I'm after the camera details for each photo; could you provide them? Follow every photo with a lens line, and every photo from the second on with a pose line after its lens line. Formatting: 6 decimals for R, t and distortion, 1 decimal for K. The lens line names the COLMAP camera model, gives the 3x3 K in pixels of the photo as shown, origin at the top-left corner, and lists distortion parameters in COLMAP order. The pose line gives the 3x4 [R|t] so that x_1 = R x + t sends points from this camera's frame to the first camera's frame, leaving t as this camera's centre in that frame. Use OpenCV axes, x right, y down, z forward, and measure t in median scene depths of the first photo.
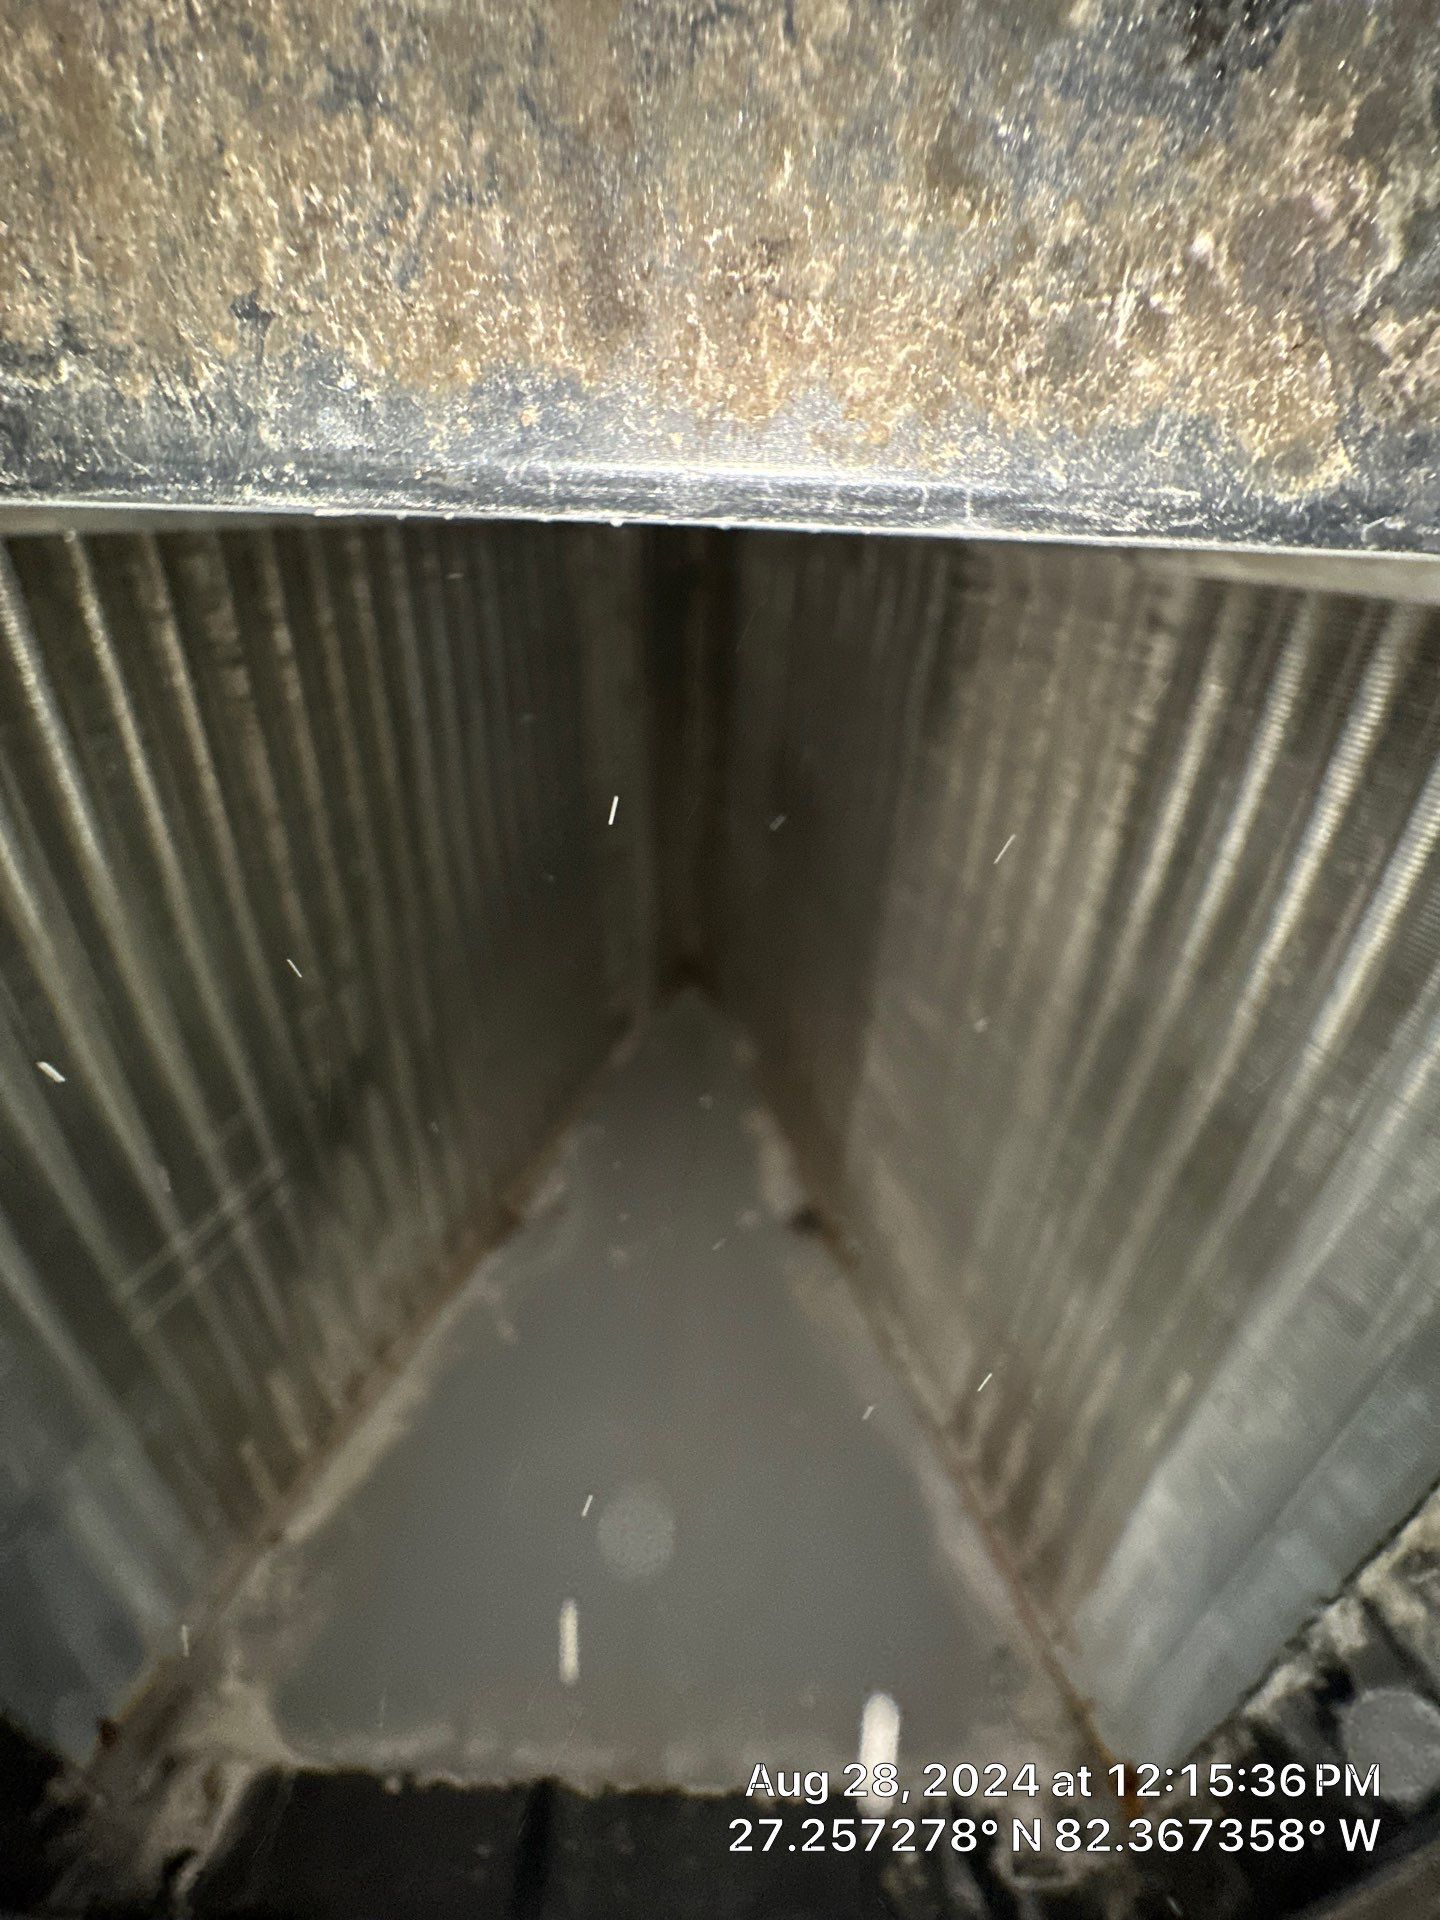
lens RADIAL K [[824.2, 0, 710.1], [0, 824.2, 961.2], [0, 0, 1]] dist [-0.024334, 0.004619]
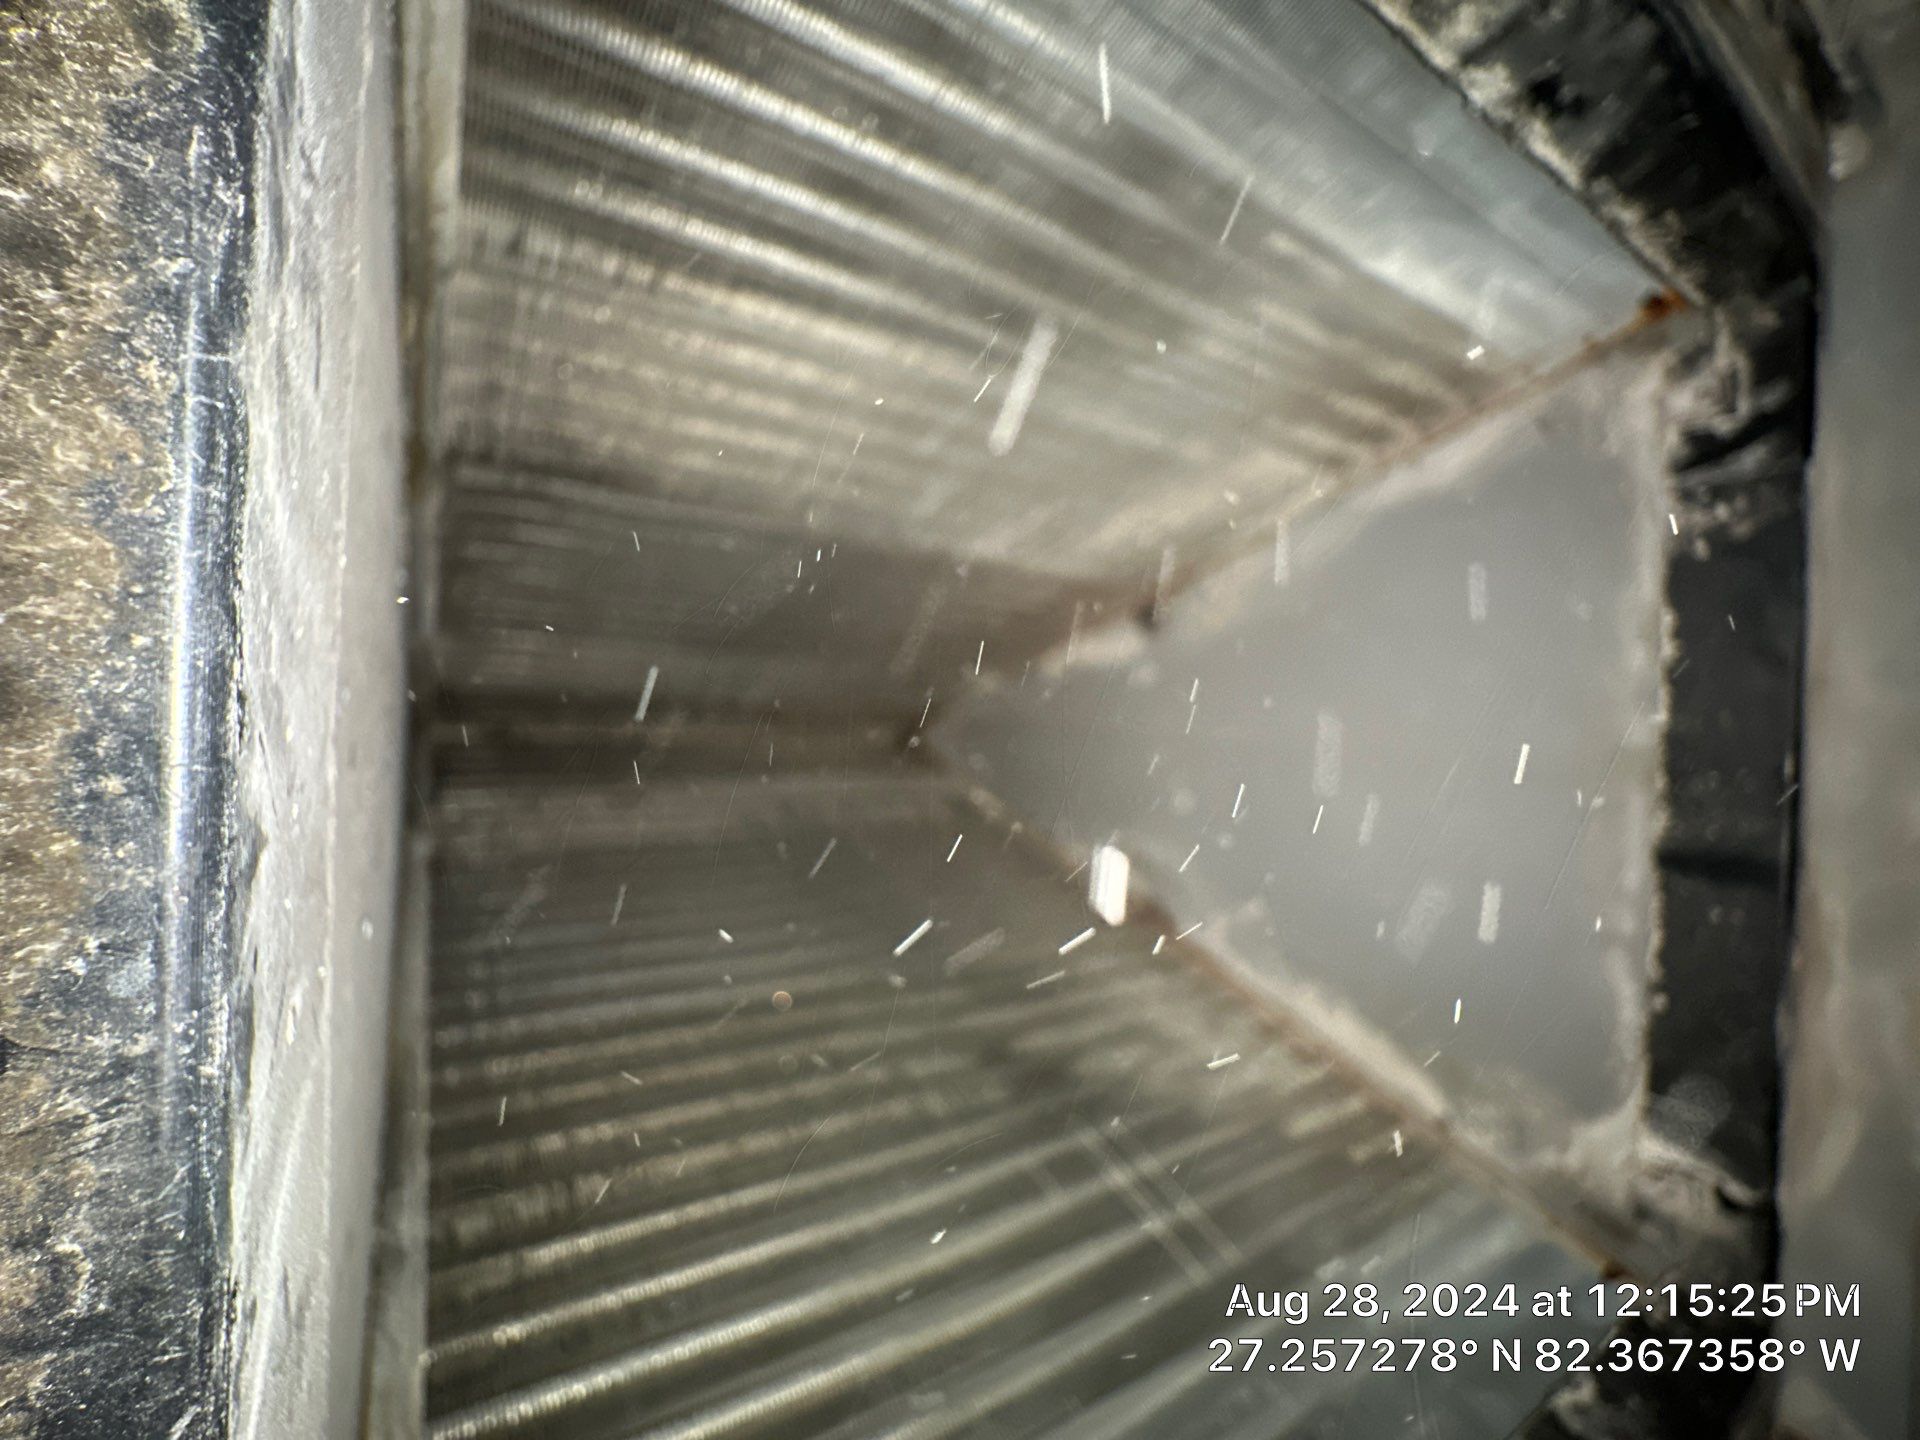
lens RADIAL K [[825.6, 0, 961.5], [0, 825.6, 729.3], [0, 0, 1]] dist [-0.020064, 0.002460]
pose [[-0.007029, -0.999958, -0.005908, -0.146349], [0.998280, -0.007361, 0.058161, 0.307760], [-0.058202, -0.005489, 0.998290, -0.060153]]
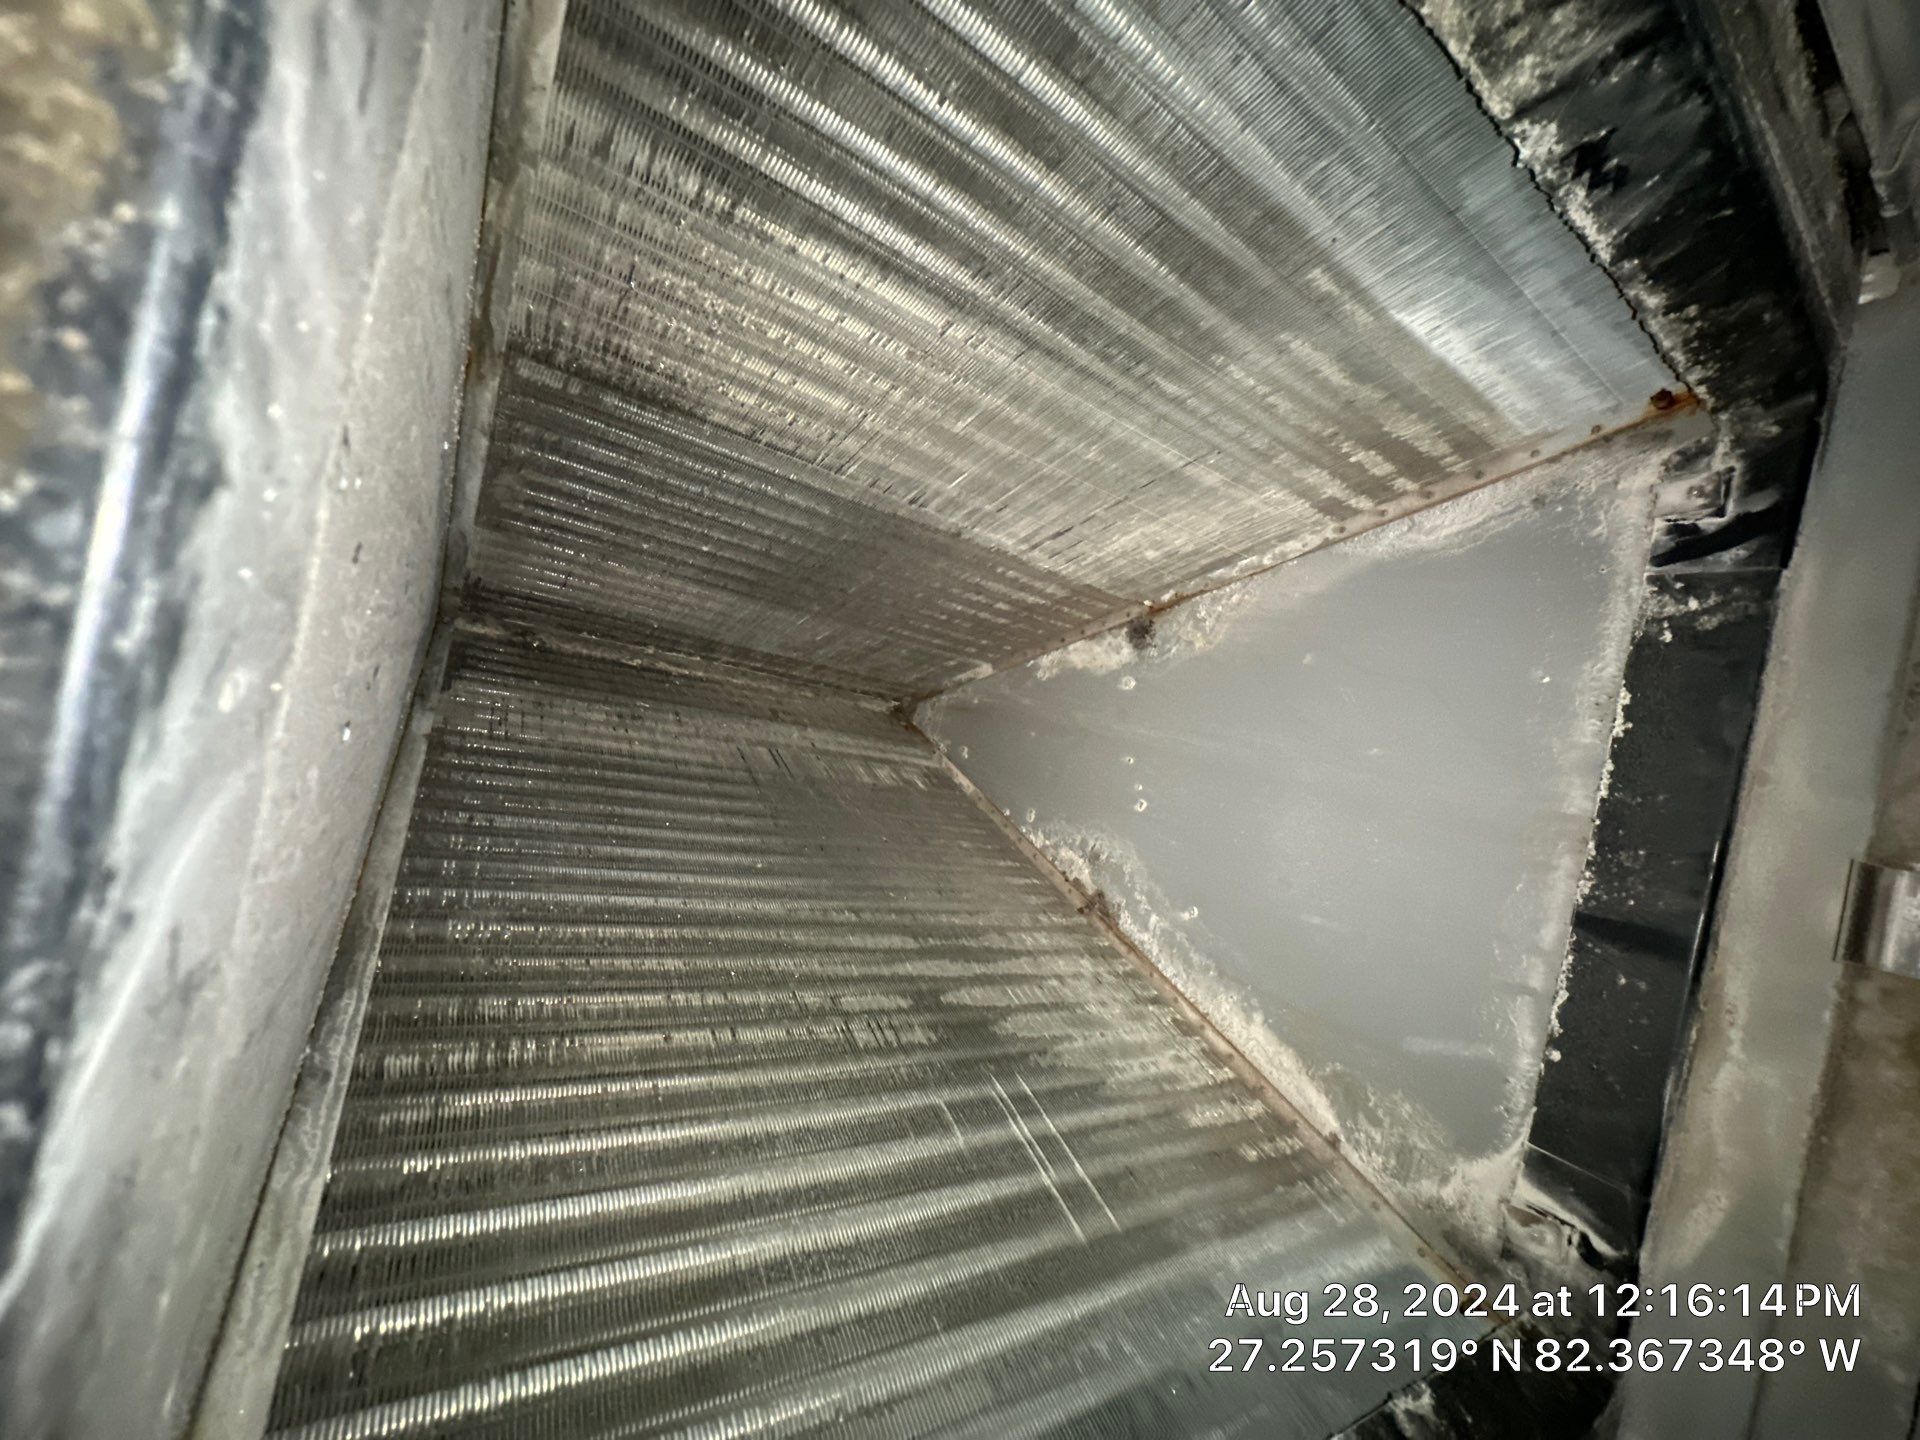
lens RADIAL K [[774.5, 0, 961.3], [0, 774.5, 726.8], [0, 0, 1]] dist [0.003952, -0.000388]
pose [[0.164302, -0.986409, -0.001744, -0.508656], [0.984433, 0.163861, 0.063570, 0.461933], [-0.062420, -0.012162, 0.997976, -0.080637]]
